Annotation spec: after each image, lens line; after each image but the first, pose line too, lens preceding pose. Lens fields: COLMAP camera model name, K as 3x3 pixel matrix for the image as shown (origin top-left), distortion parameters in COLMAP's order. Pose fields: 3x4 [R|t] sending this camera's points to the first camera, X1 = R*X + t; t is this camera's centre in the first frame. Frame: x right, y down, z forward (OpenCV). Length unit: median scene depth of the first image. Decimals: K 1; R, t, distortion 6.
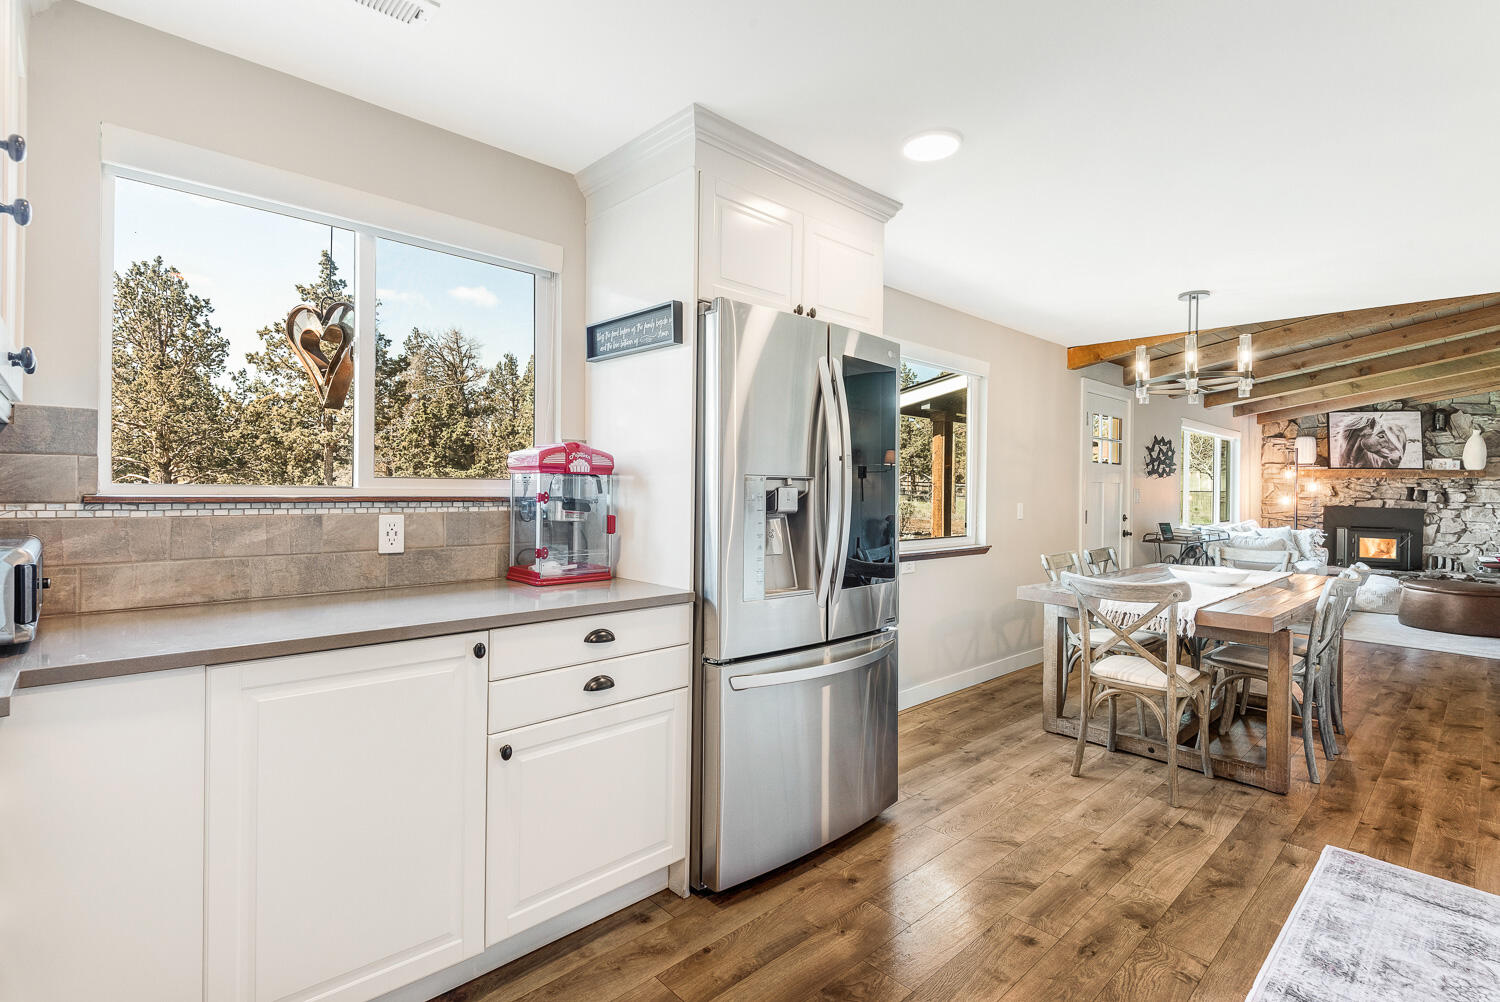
lens RADIAL K [[705.1, 0, 751.0], [0, 705.1, 488.9], [0, 0, 1]] dist [0.002970, -0.005102]
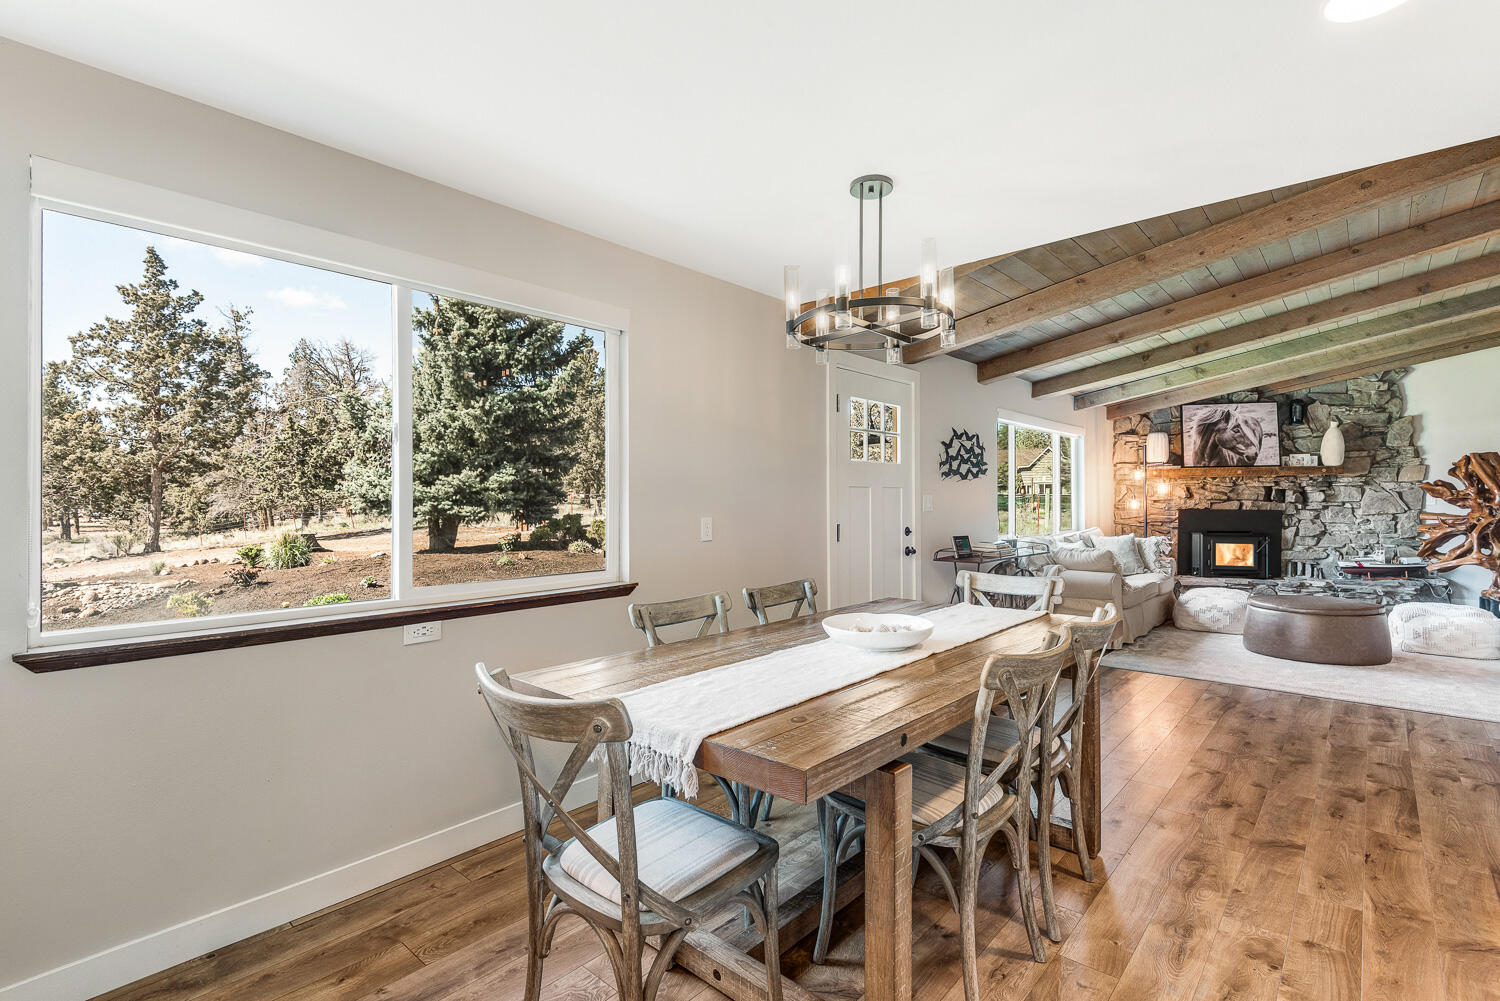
lens RADIAL K [[705.1, 0, 744.1], [0, 705.1, 506.5], [0, 0, 1]] dist [0.002970, -0.005102]
pose [[0.995911, -0.022795, 0.087413, 0.188062], [0.022352, 0.999732, 0.006045, 0.002773], [-0.087528, -0.004066, 0.996154, 0.157173]]
